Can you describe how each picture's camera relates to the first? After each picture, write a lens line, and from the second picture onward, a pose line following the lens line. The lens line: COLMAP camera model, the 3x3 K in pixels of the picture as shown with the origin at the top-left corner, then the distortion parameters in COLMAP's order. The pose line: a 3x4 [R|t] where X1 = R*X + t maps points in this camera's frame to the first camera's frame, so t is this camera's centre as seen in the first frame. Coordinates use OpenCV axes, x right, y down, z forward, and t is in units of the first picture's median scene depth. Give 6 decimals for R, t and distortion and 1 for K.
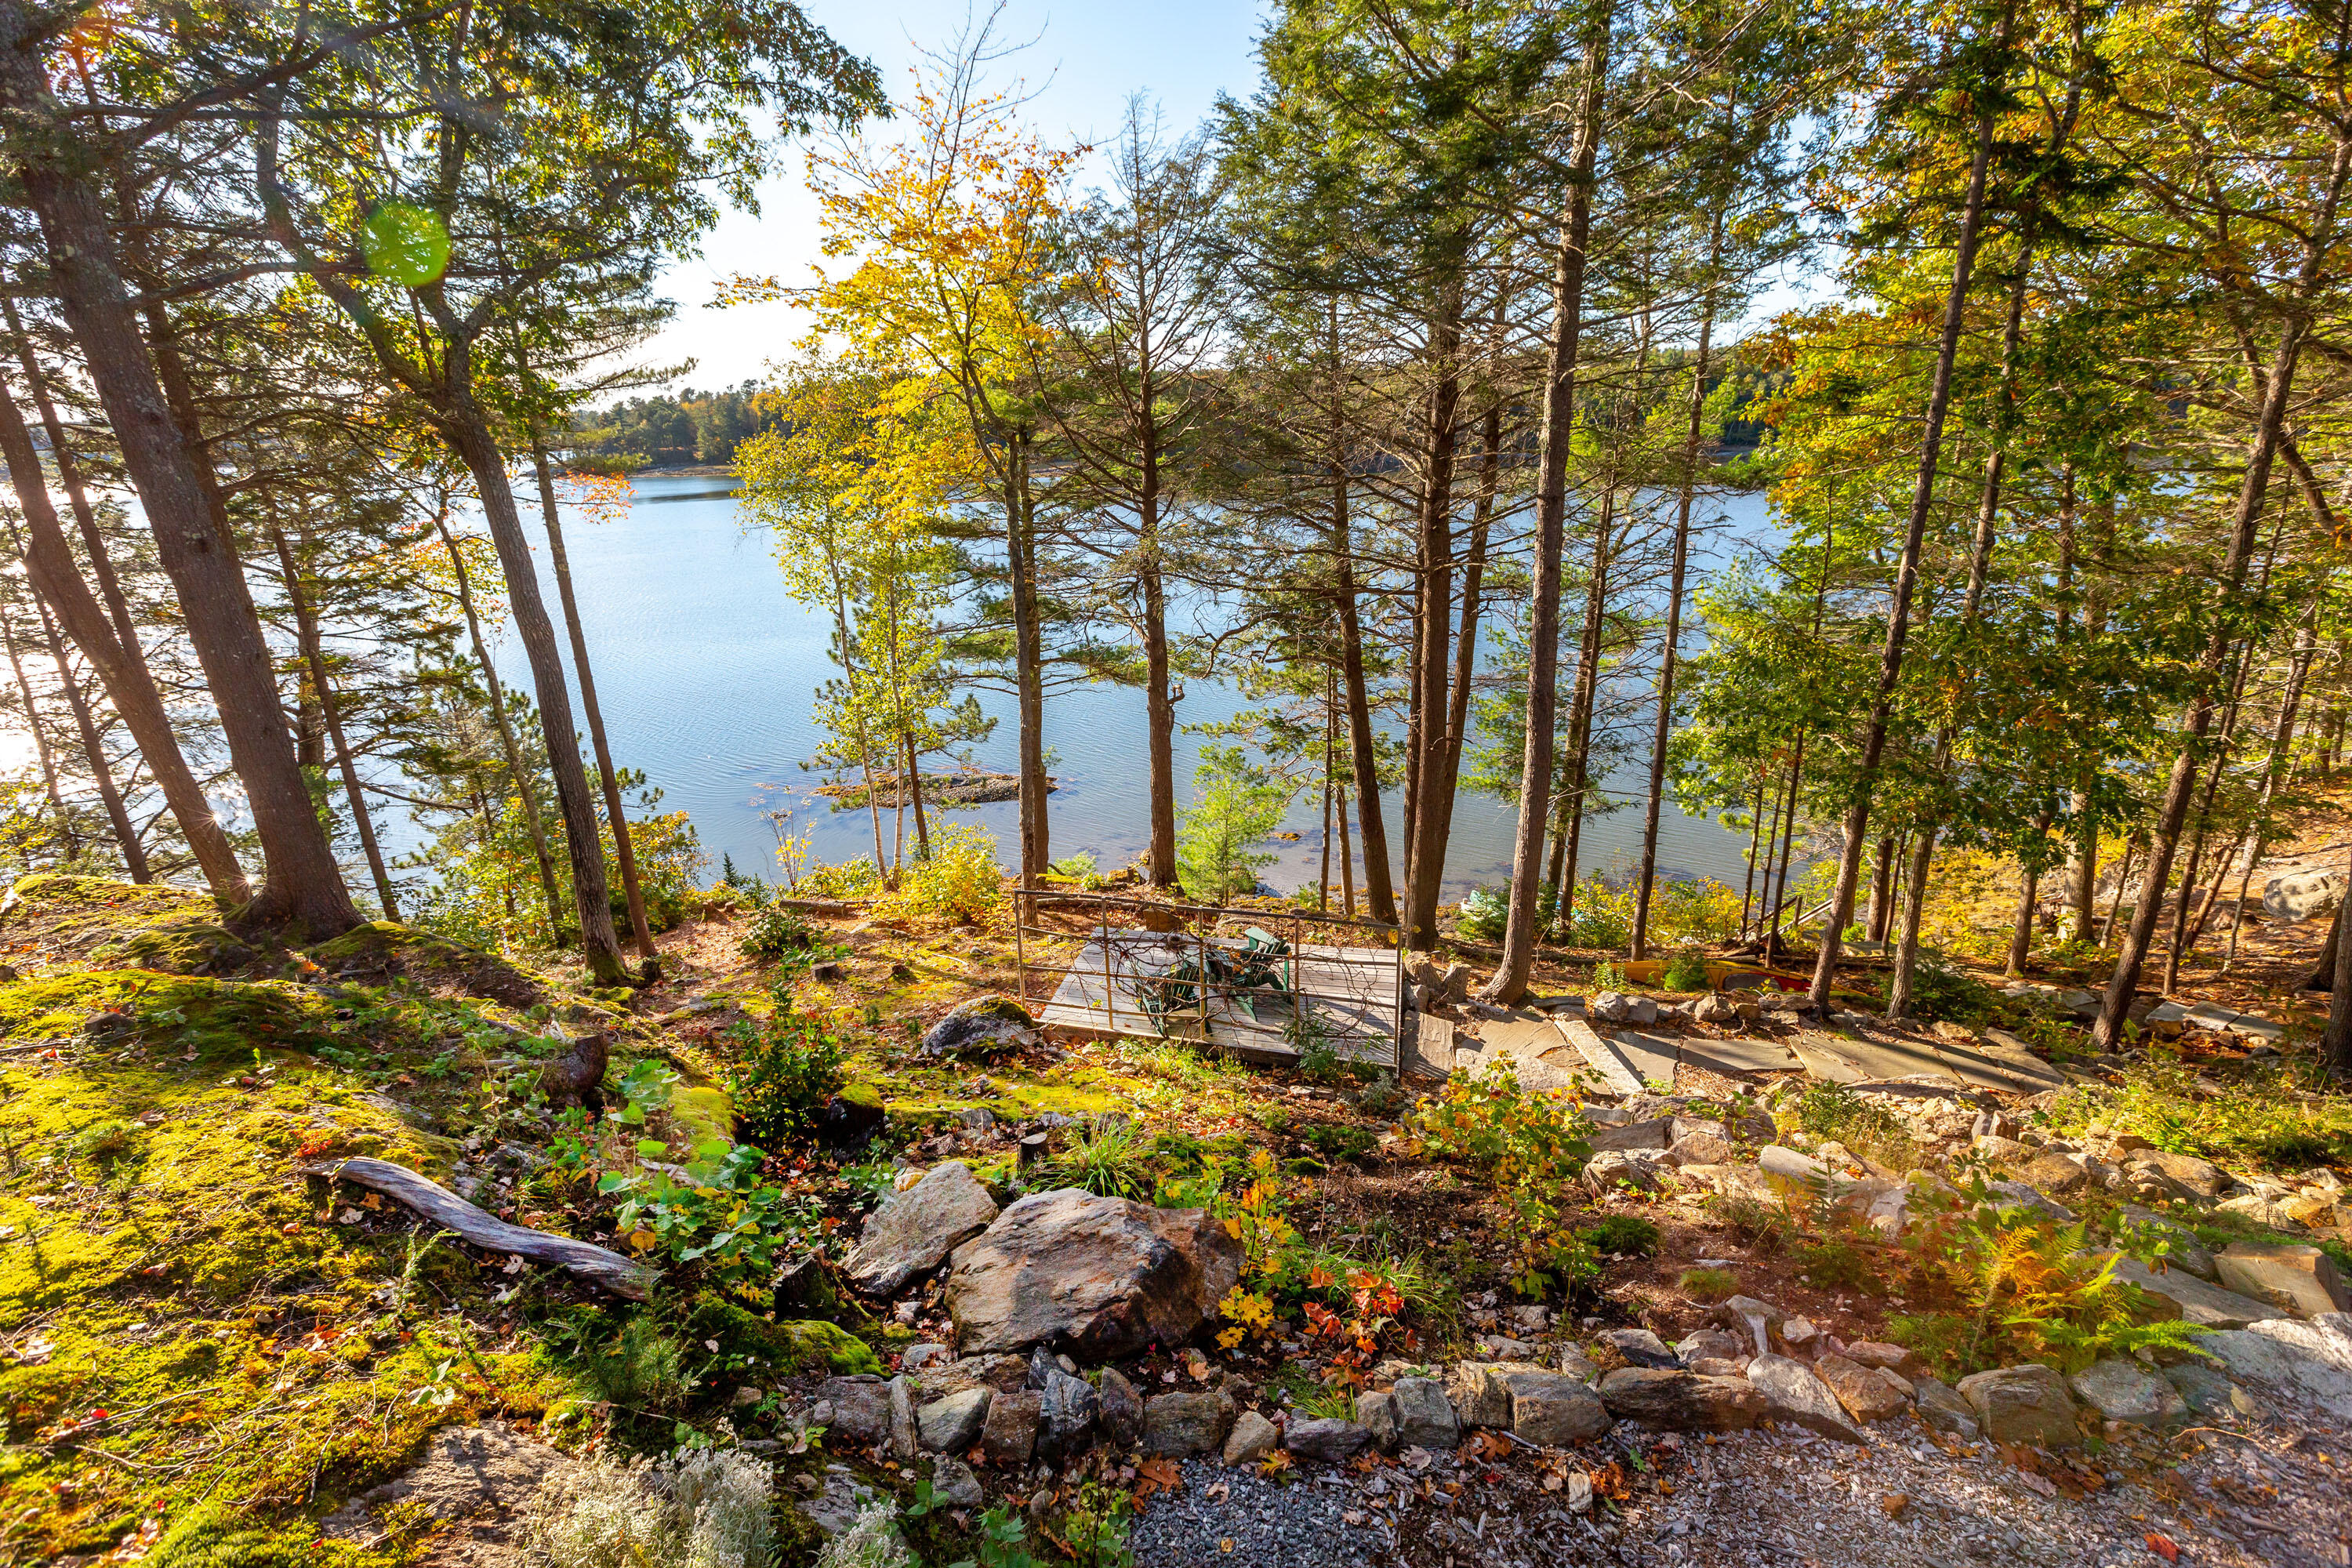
lens RADIAL K [[1028.7, 0, 1178.1], [0, 1028.7, 739.5], [0, 0, 1]] dist [0.016067, 0.000075]
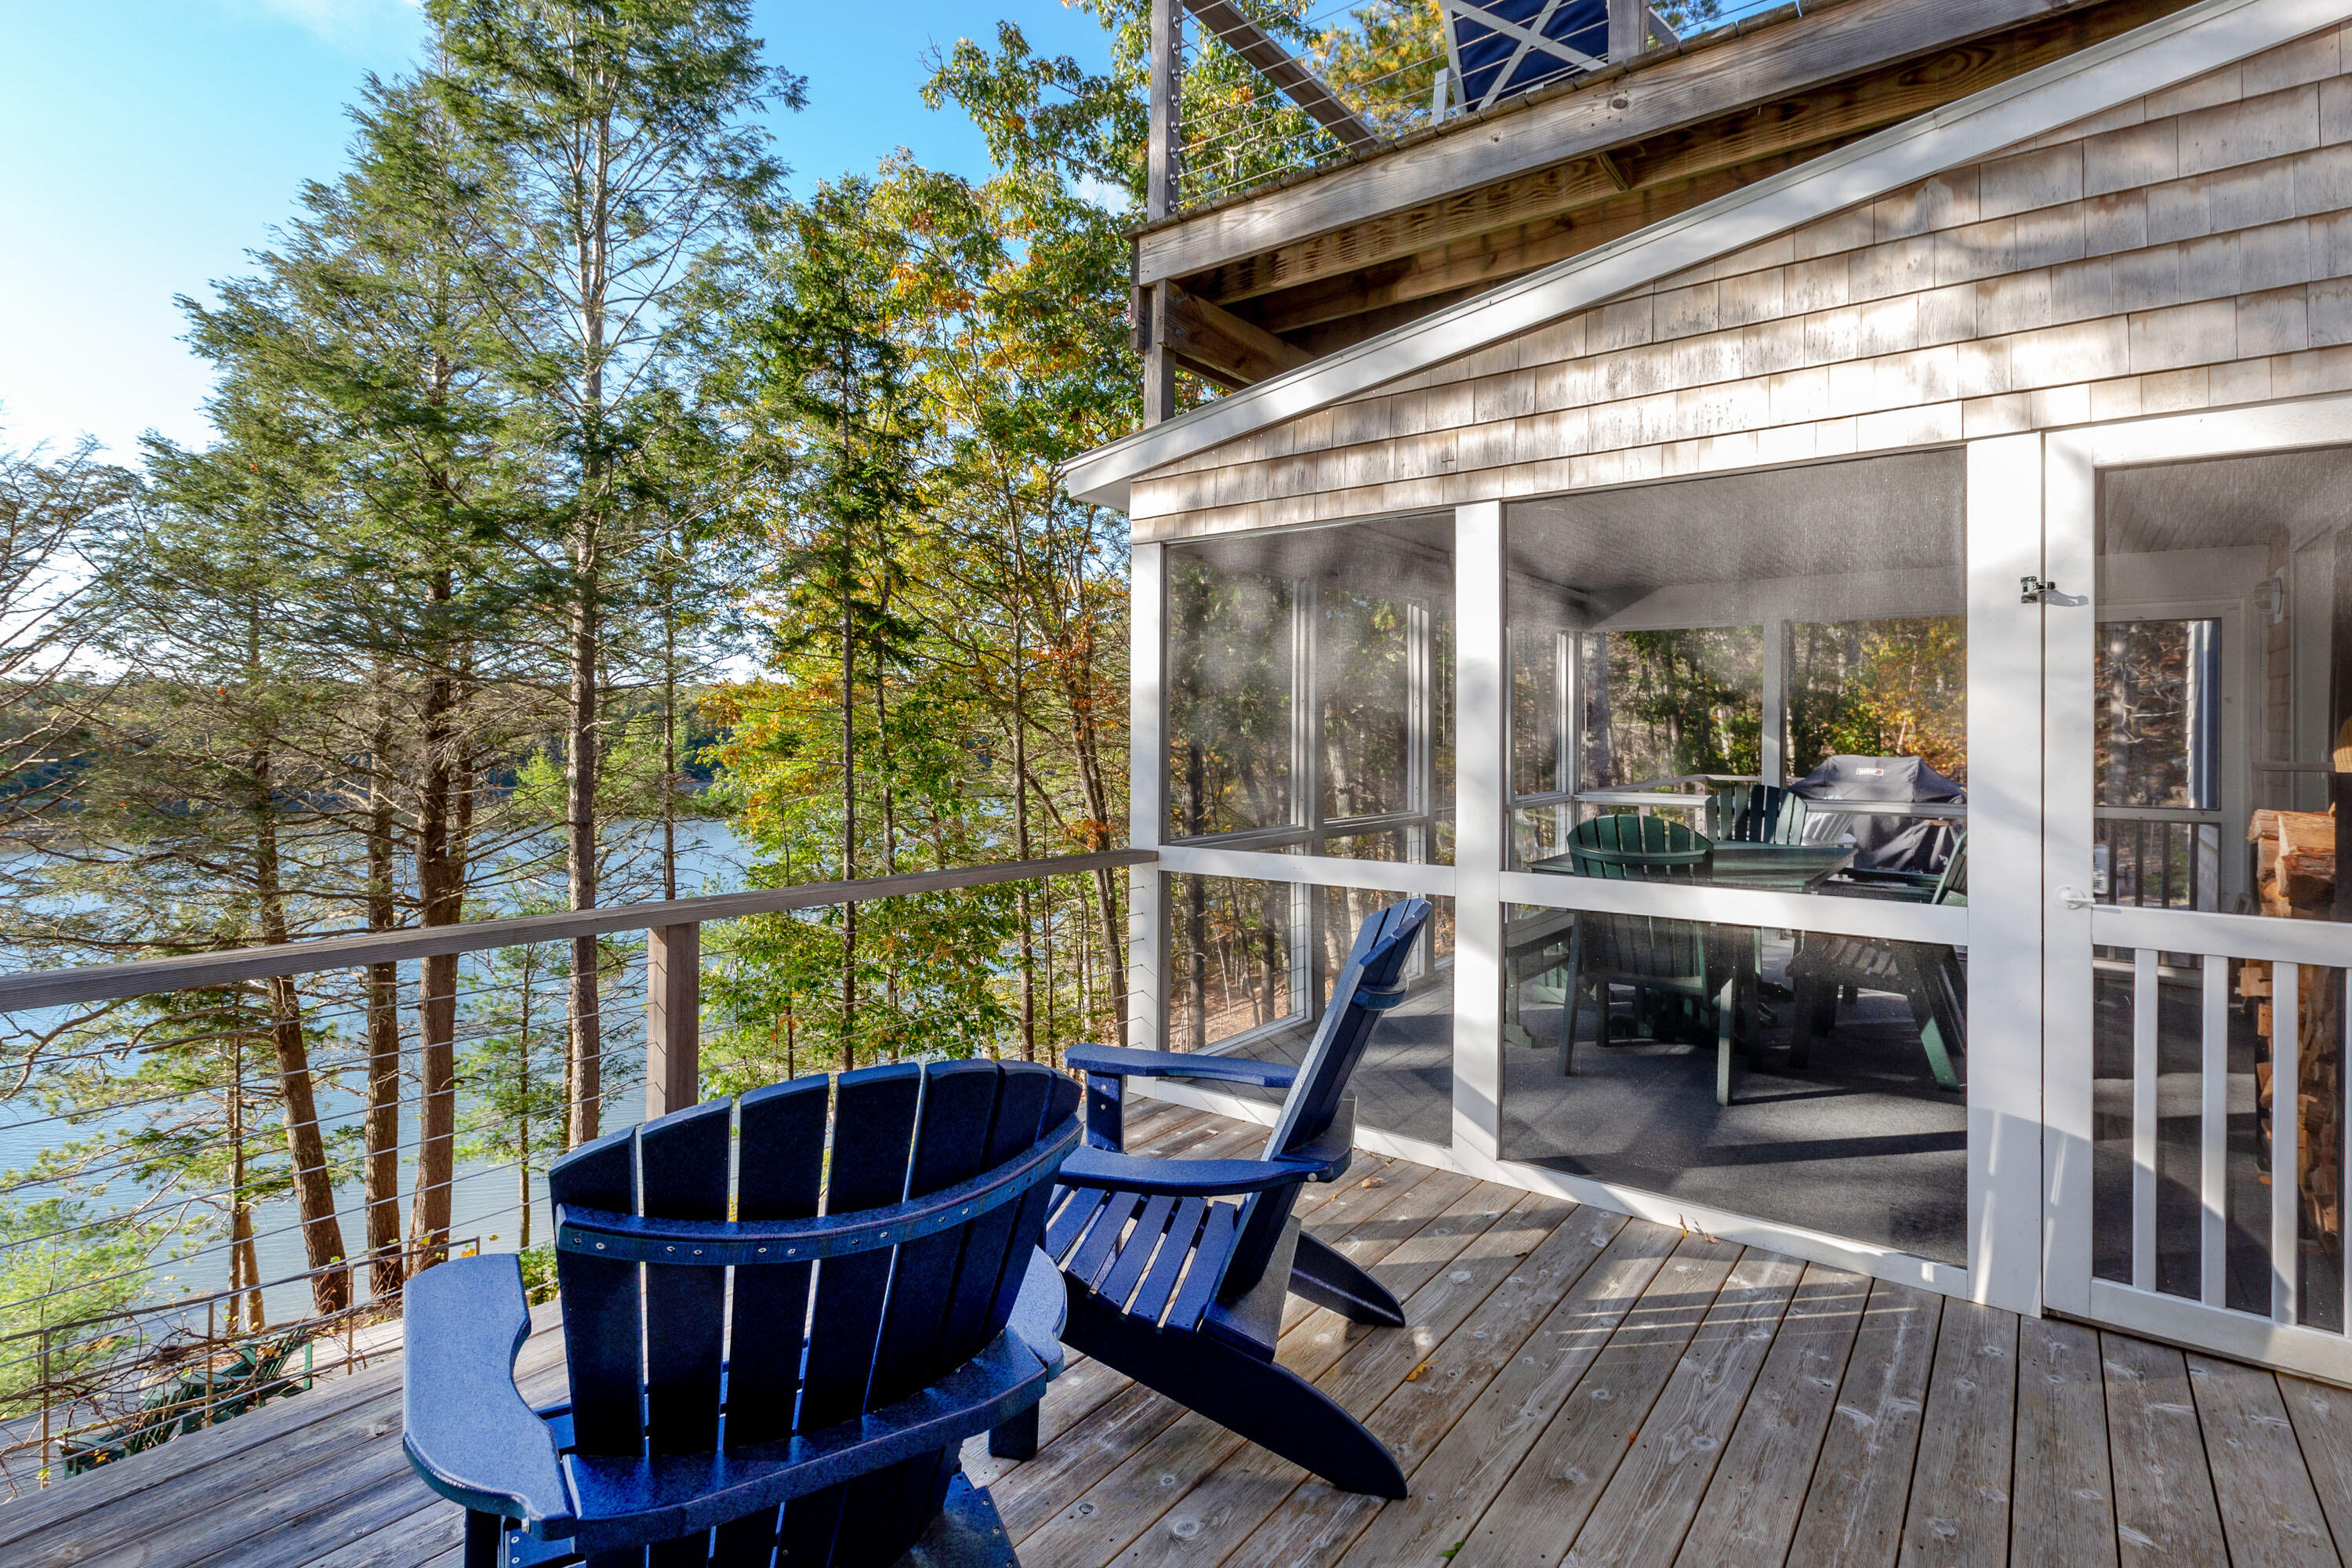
lens RADIAL K [[1028.7, 0, 1178.1], [0, 1028.7, 739.5], [0, 0, 1]] dist [0.016067, 0.000075]
pose [[0.602311, 0.031308, 0.797647, -0.101914], [0.219030, 0.954399, -0.202852, 0.036909], [-0.767624, 0.296889, 0.567988, -0.130285]]
